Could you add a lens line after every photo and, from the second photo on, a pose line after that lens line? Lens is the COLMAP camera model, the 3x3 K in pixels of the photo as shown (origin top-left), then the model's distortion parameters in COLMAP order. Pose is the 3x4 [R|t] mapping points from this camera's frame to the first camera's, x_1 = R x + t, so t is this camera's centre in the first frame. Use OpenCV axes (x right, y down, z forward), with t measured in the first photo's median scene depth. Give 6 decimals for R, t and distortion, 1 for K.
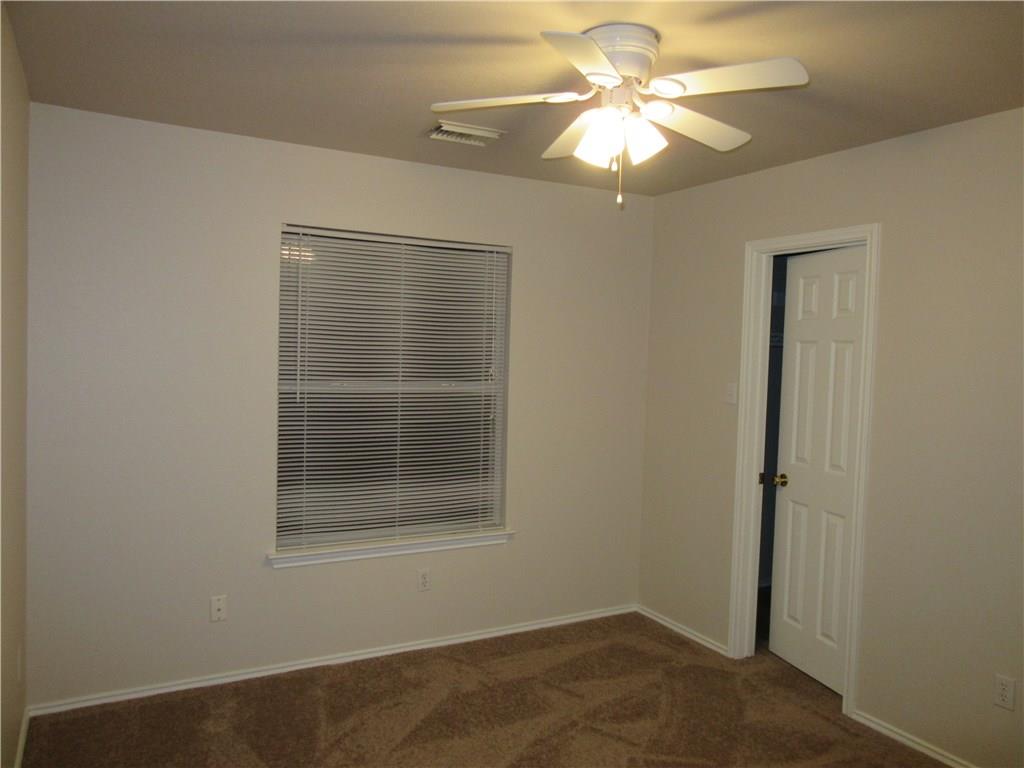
lens RADIAL K [[766.3, 0, 509.1], [0, 766.3, 387.7], [0, 0, 1]] dist [-0.039123, 0.029436]
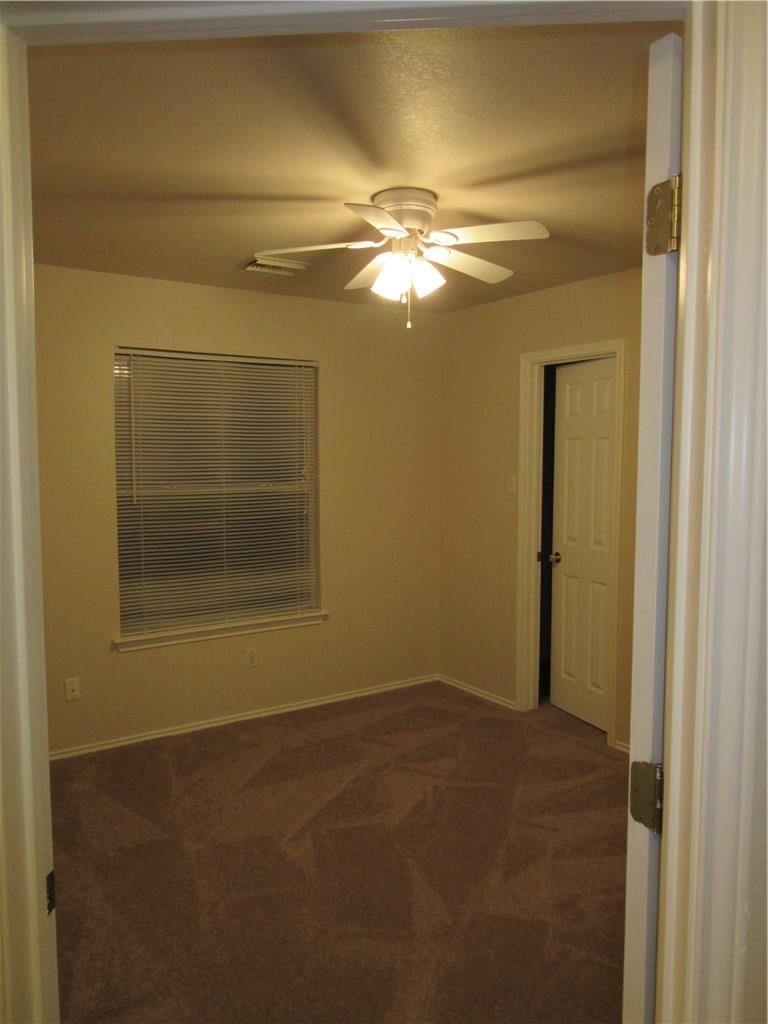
lens RADIAL K [[748.8, 0, 389.0], [0, 748.8, 518.2], [0, 0, 1]] dist [-0.116452, 0.002016]
pose [[0.994280, -0.036611, 0.100339, -0.012386], [0.033350, 0.998866, 0.033985, 0.014615], [-0.101469, -0.030444, 0.994373, -0.123018]]
